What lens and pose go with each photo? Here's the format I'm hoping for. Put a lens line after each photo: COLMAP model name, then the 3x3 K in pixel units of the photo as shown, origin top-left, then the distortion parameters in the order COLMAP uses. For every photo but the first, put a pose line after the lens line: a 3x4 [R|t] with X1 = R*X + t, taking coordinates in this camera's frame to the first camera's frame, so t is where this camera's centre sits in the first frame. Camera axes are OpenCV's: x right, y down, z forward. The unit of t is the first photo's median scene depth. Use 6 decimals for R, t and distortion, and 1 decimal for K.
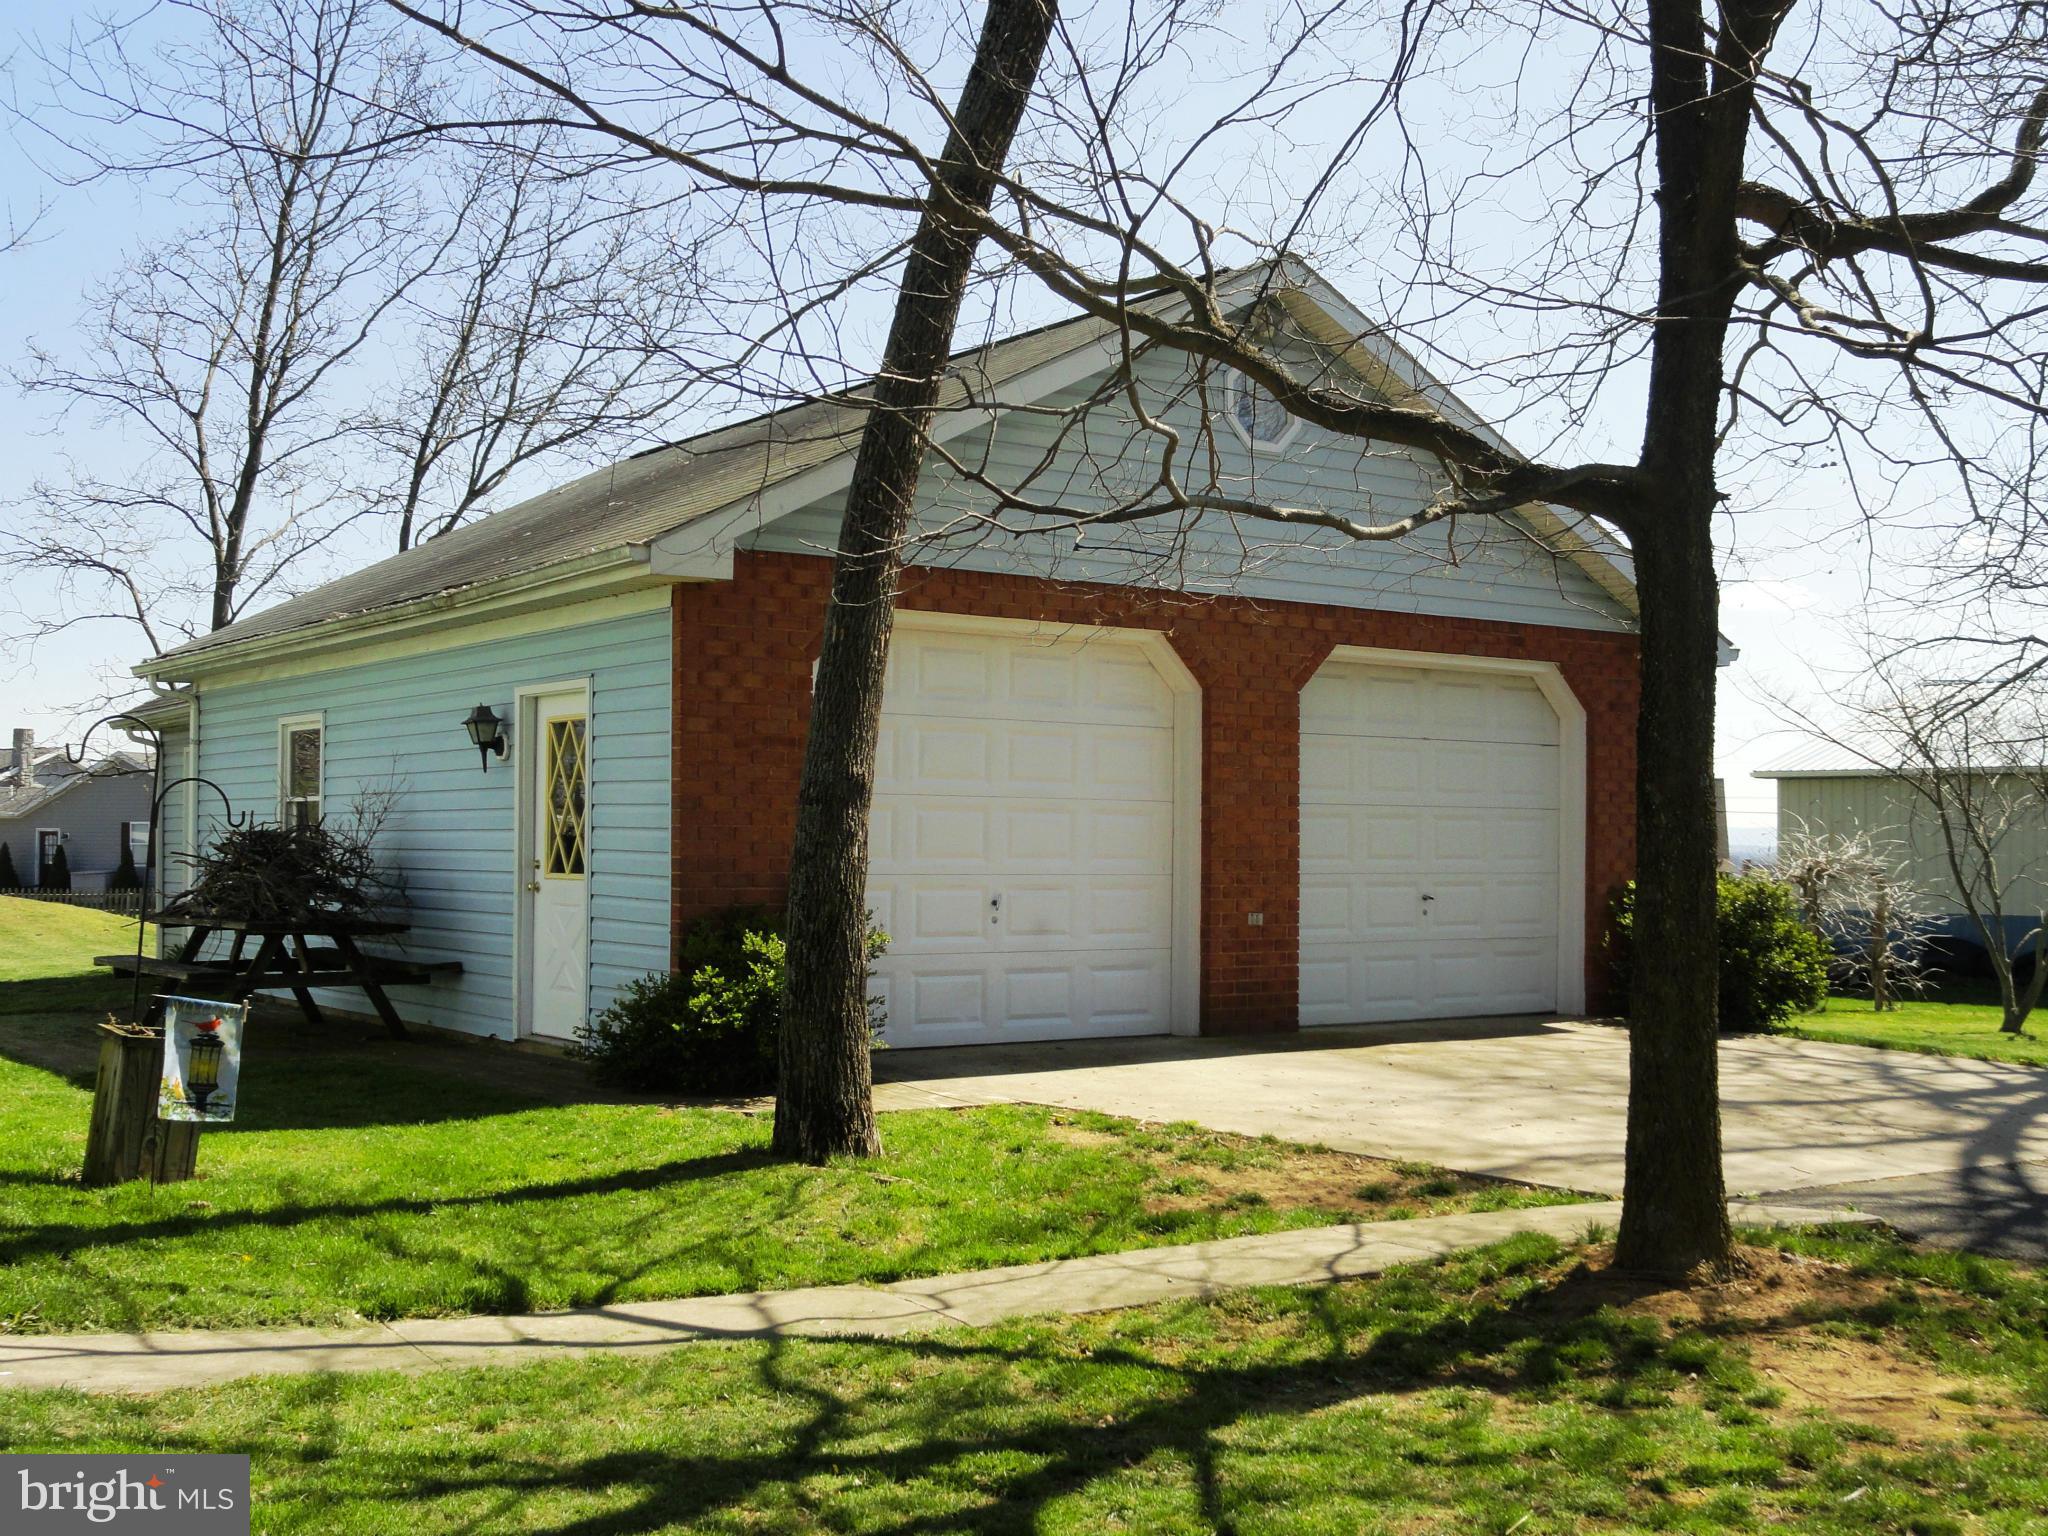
lens RADIAL K [[2220.4, 0, 1024.0], [0, 2220.4, 768.0], [0, 0, 1]] dist [-0.010668, -0.004126]
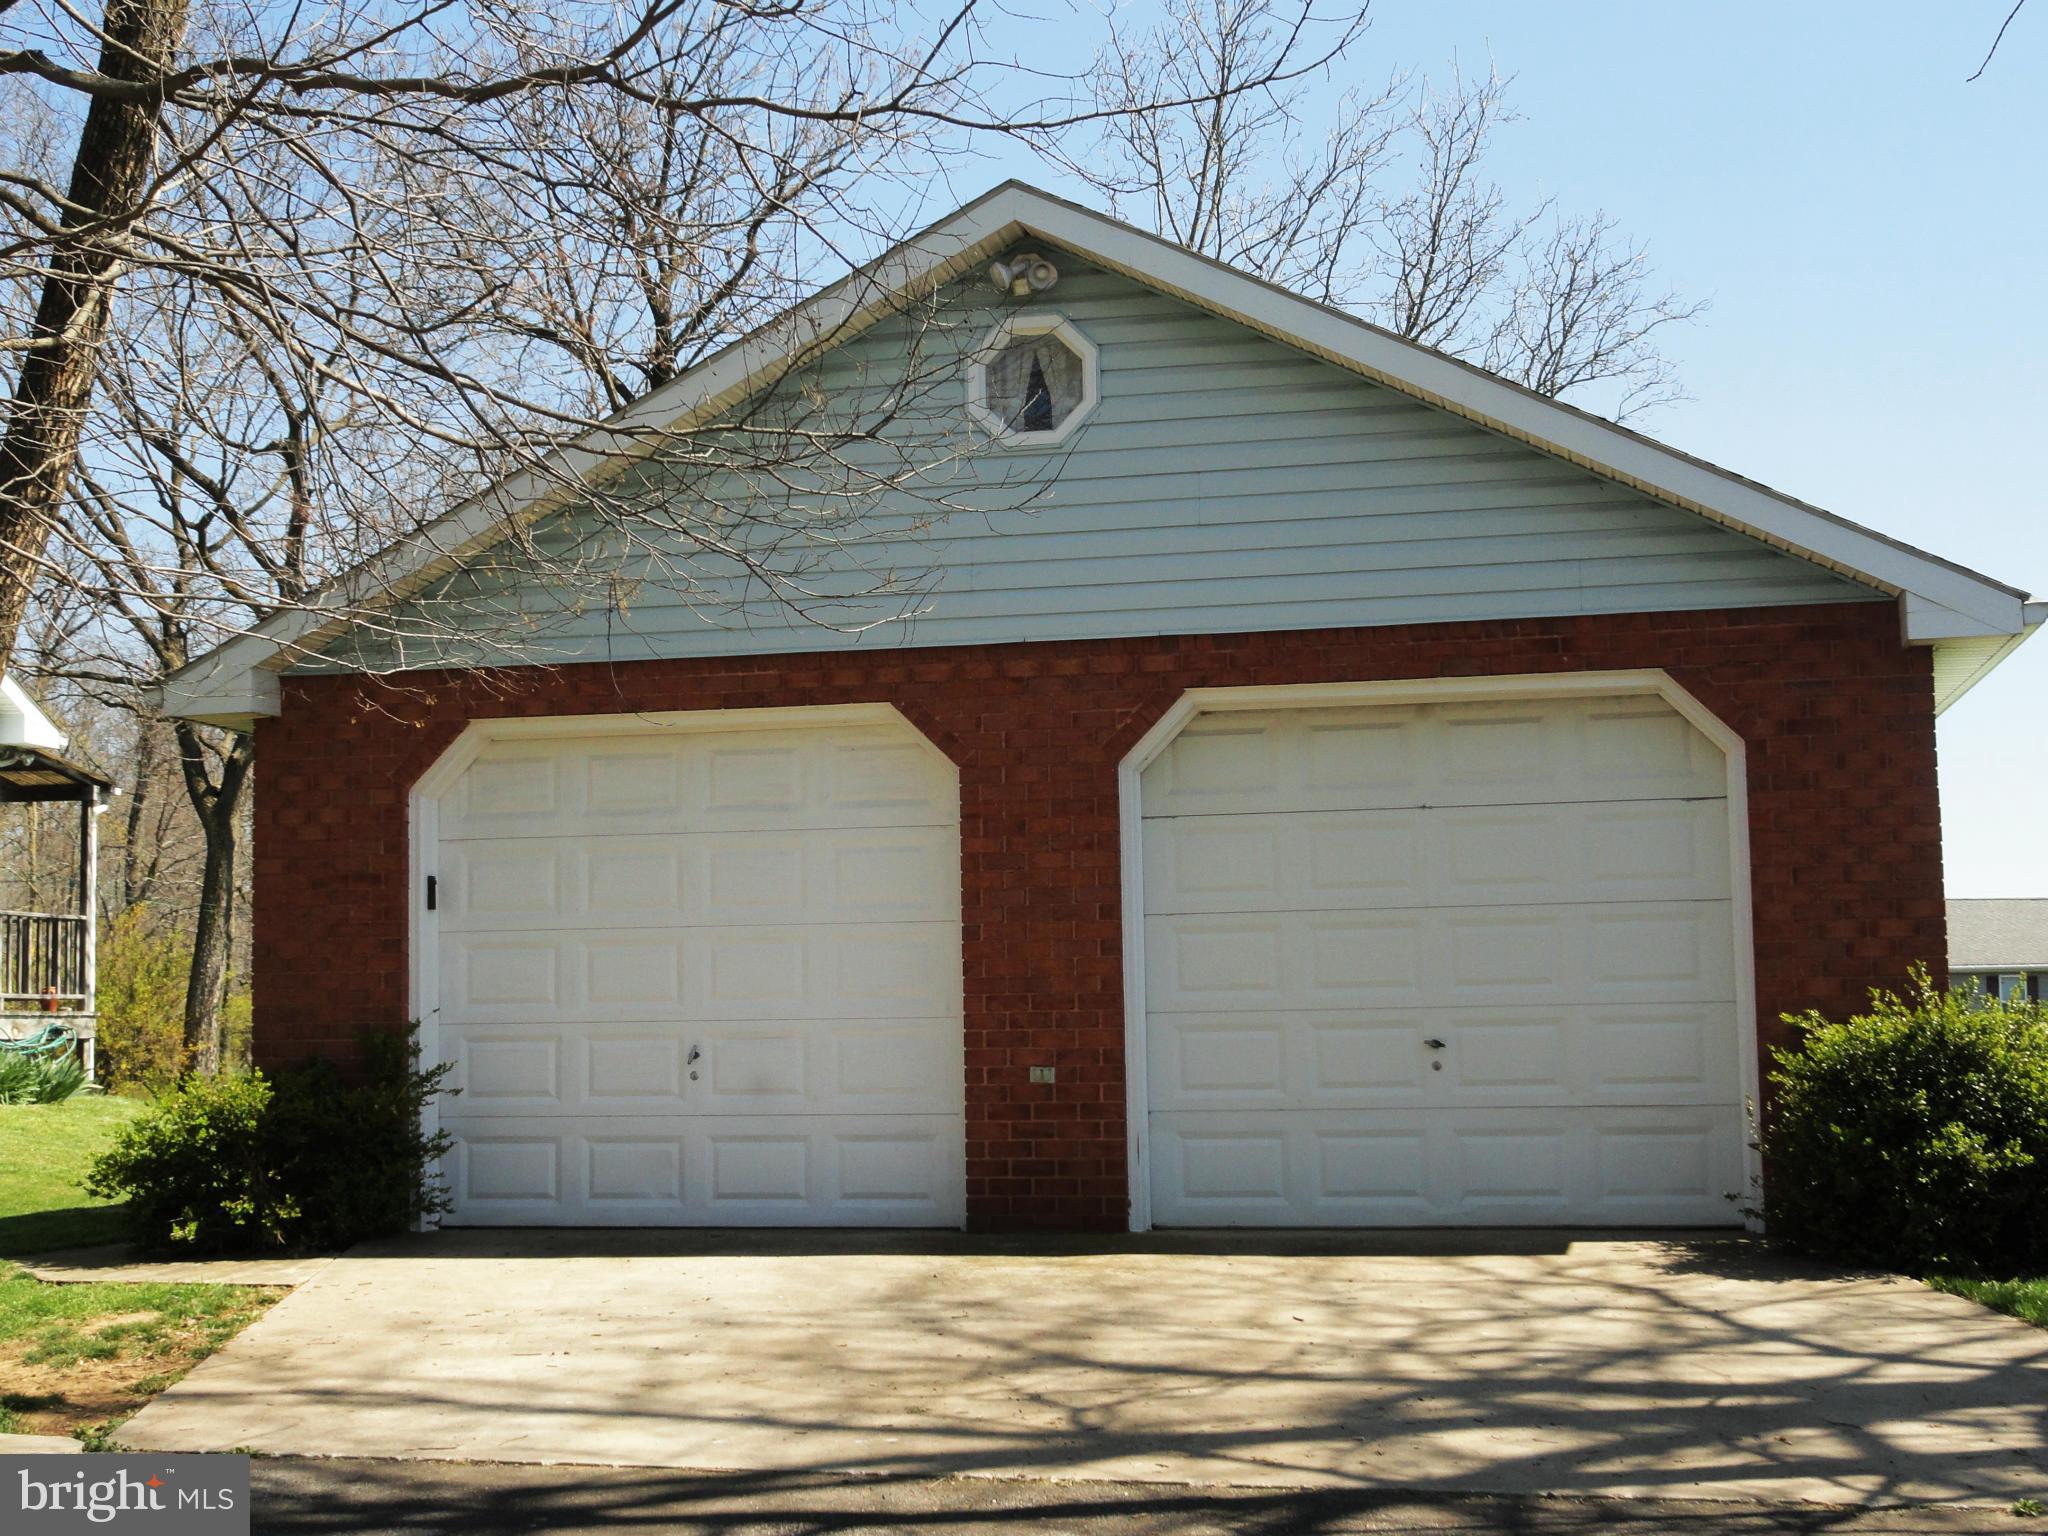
lens RADIAL K [[2220.4, 0, 1024.0], [0, 2220.4, 768.0], [0, 0, 1]] dist [-0.010668, -0.004126]
pose [[0.694788, -0.089580, -0.713614, 0.619678], [0.050337, 0.995837, -0.075999, 0.021571], [0.717451, 0.016882, 0.696404, 0.473577]]
